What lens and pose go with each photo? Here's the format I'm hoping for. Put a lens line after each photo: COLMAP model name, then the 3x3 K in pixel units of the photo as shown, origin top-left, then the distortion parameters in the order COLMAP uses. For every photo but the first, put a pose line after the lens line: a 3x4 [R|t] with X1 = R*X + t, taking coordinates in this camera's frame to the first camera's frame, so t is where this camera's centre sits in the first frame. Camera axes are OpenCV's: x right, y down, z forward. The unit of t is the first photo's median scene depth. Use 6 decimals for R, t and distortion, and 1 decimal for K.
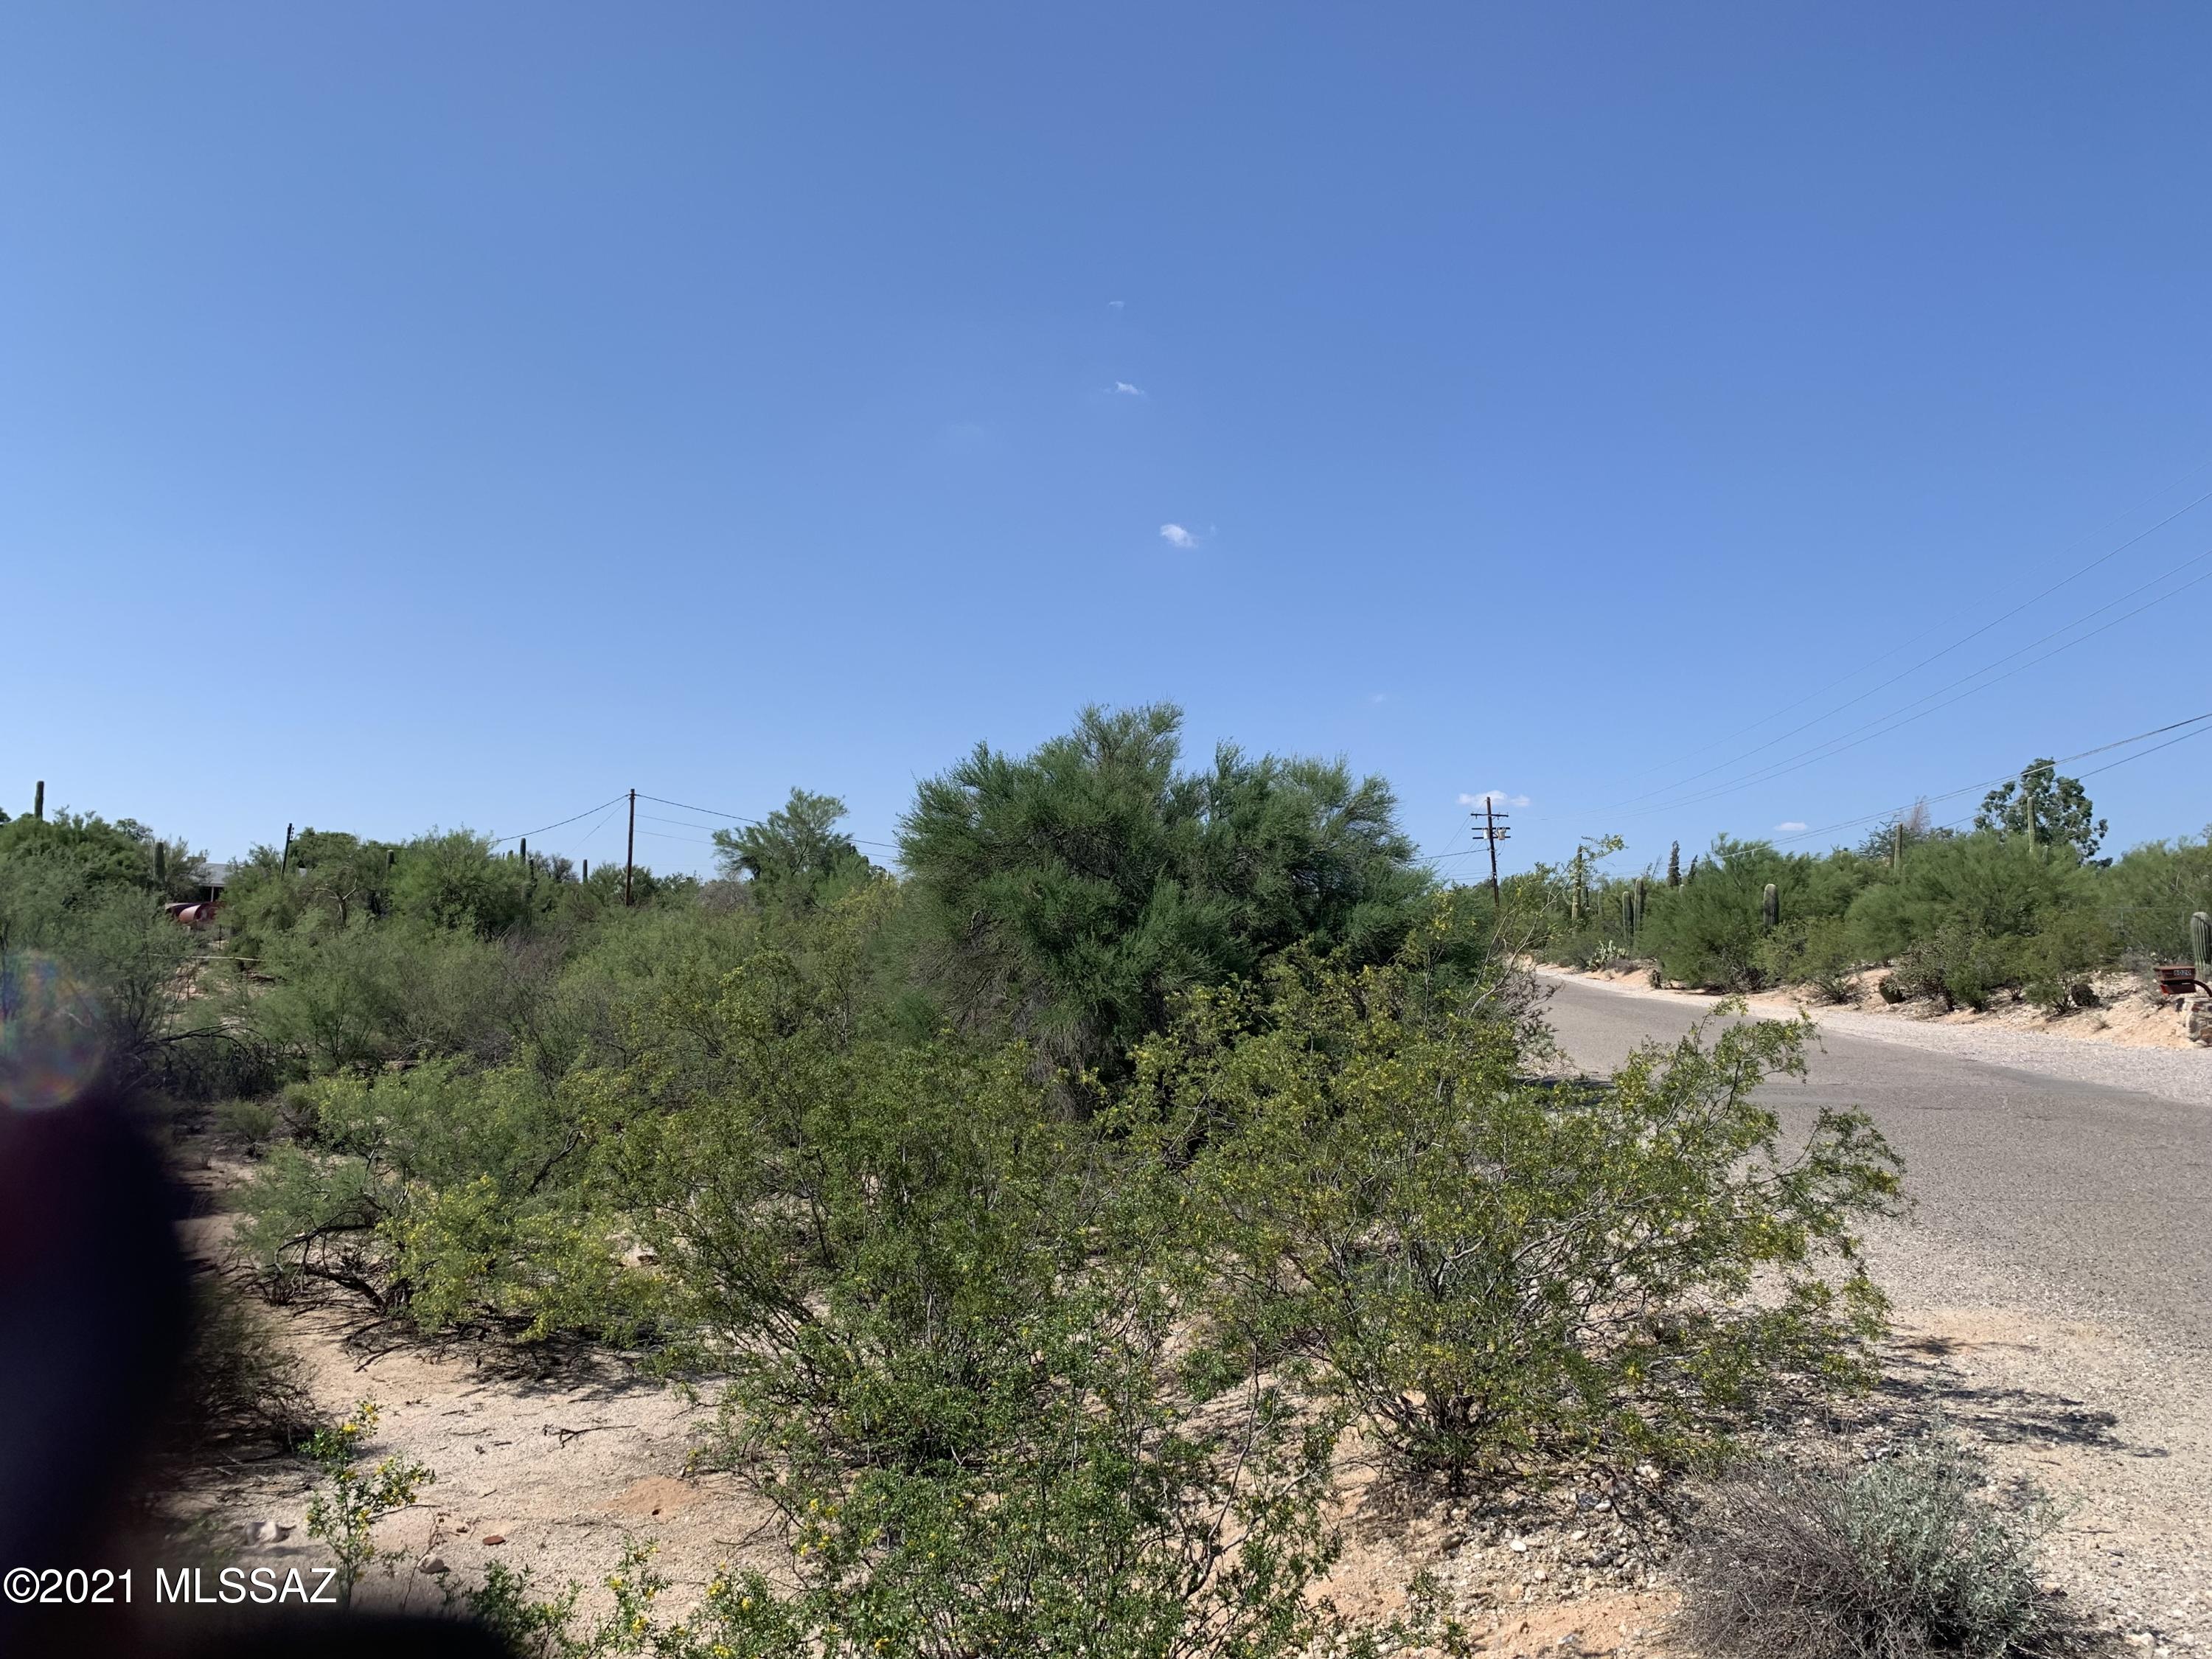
lens RADIAL K [[1662.0, 0, 1054.8], [0, 1662.0, 833.5], [0, 0, 1]] dist [0.038444, -0.034987]
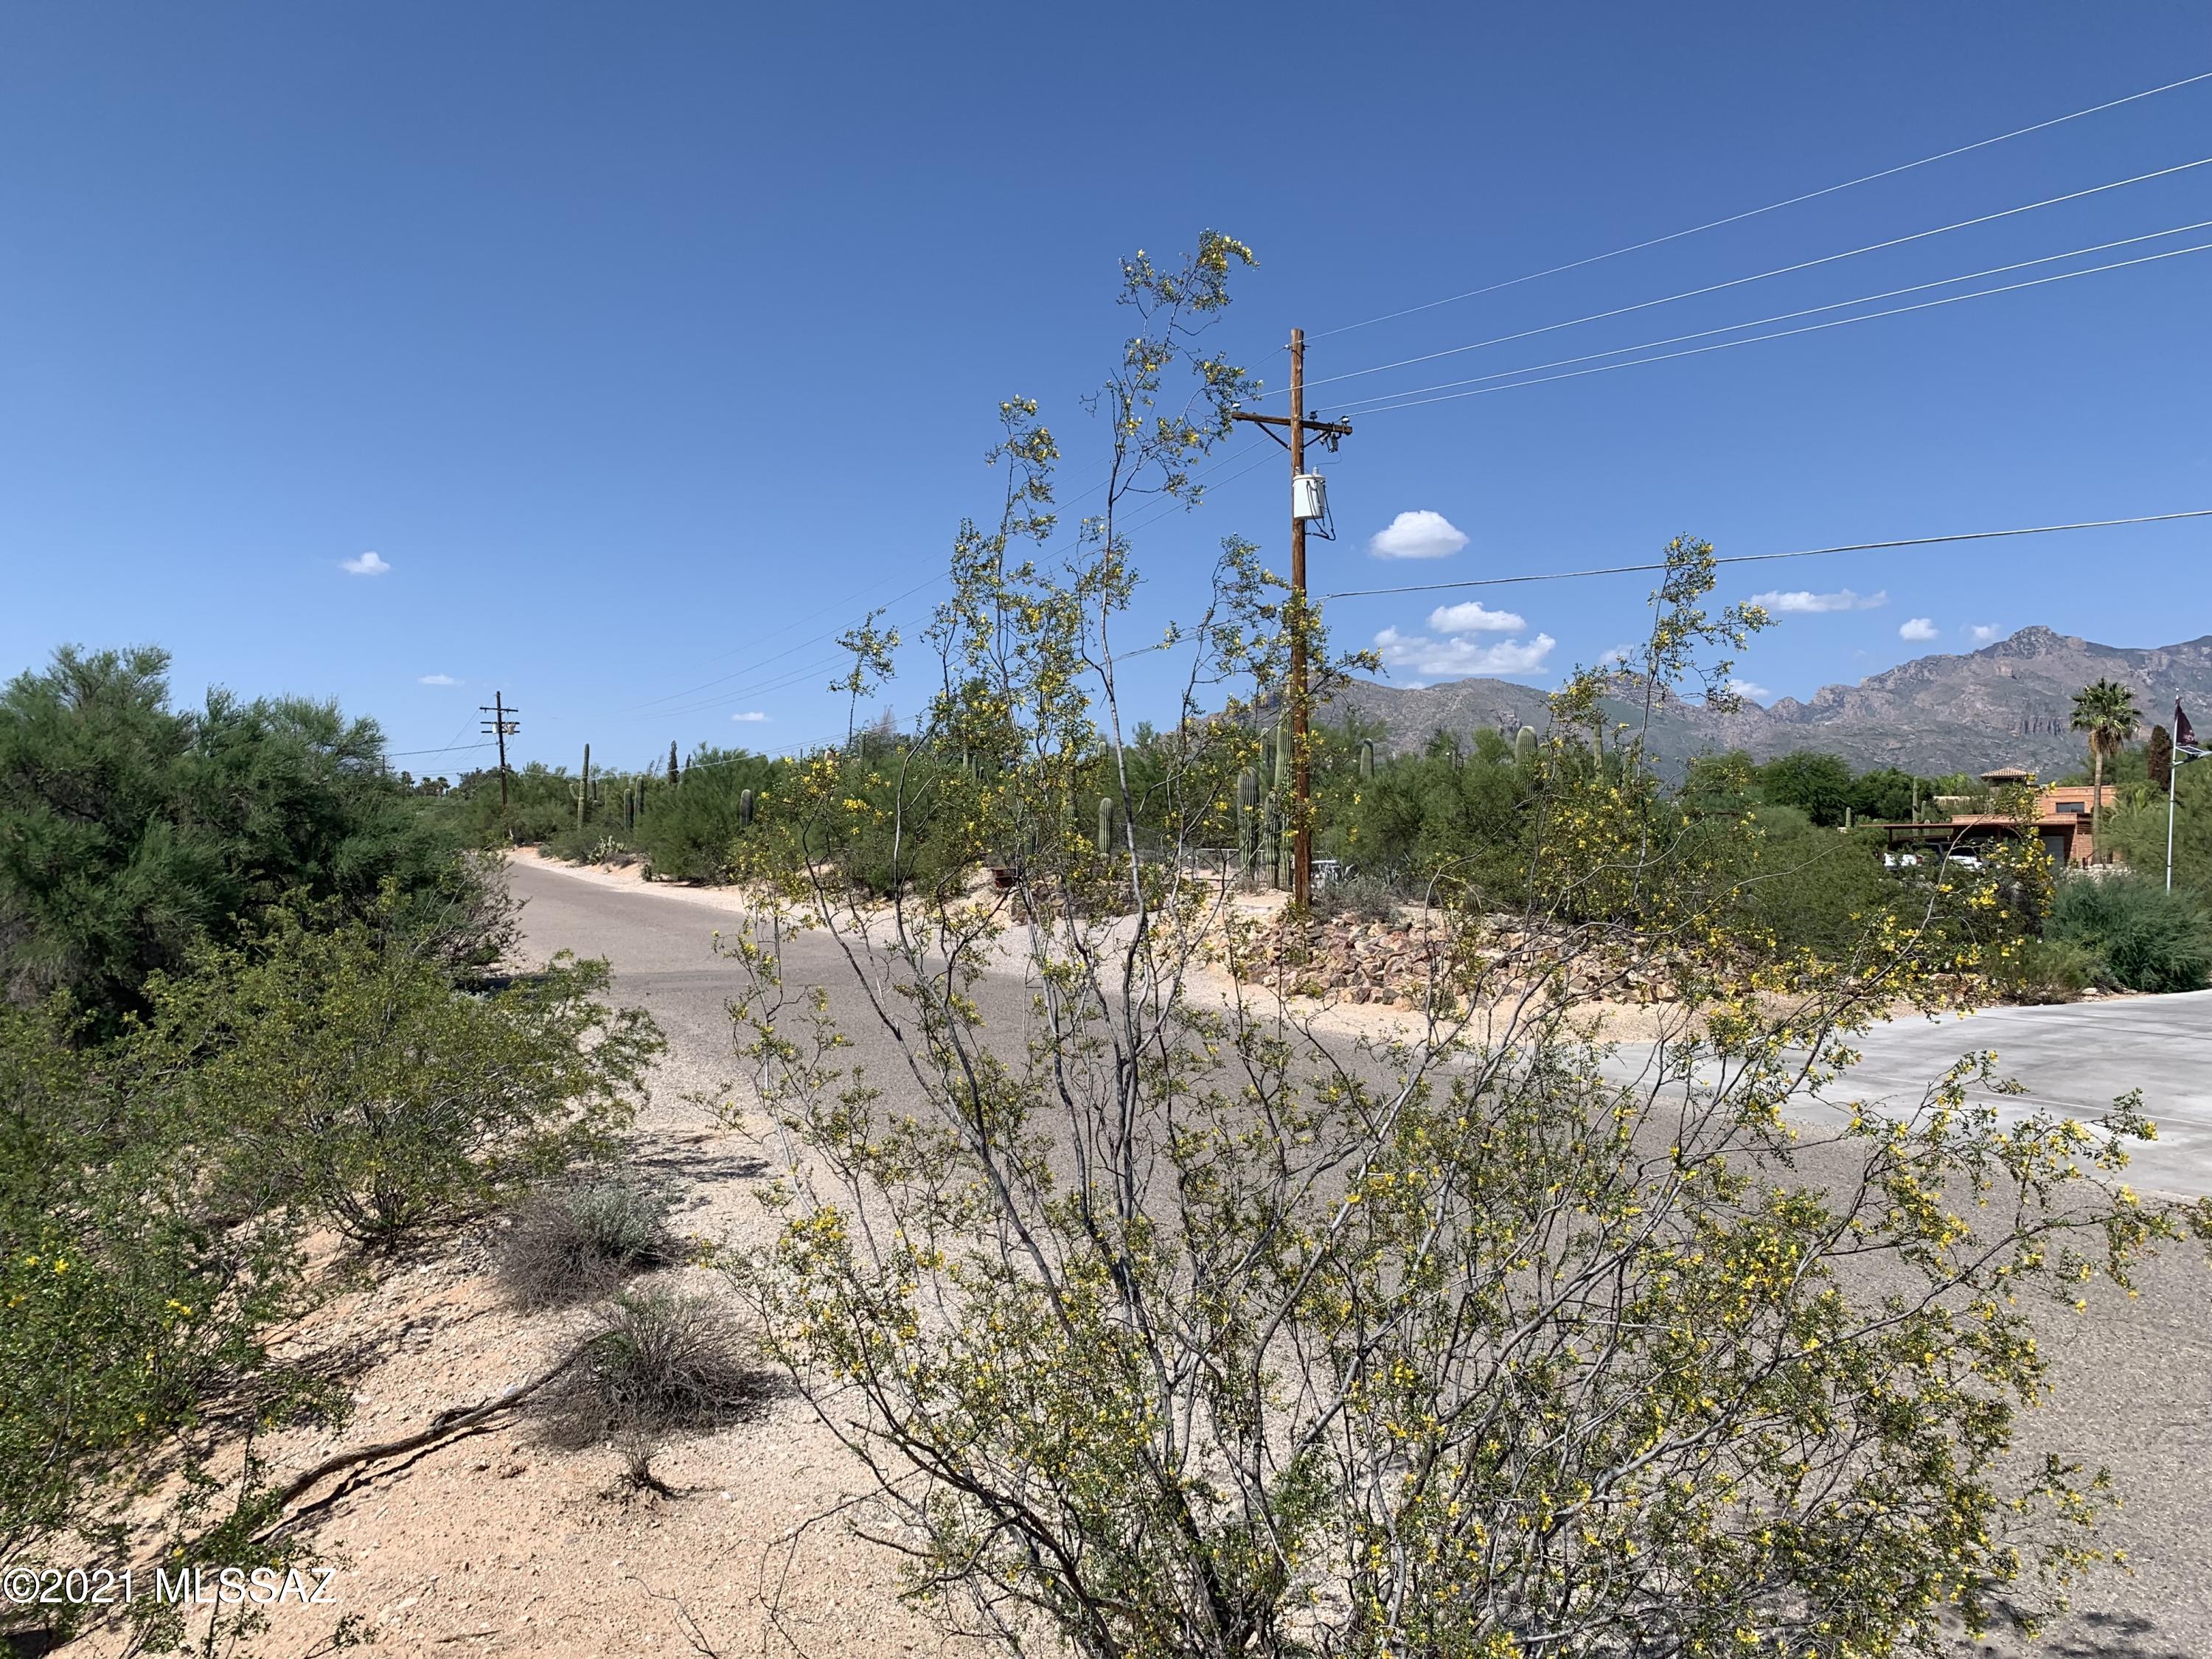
lens RADIAL K [[1662.0, 0, 1090.6], [0, 1662.0, 826.0], [0, 0, 1]] dist [0.038444, -0.034987]
pose [[0.829564, 0.002032, 0.558408, -0.035078], [-0.038435, 0.997830, 0.053467, -0.045351], [-0.557087, -0.065816, 0.827842, -0.231768]]
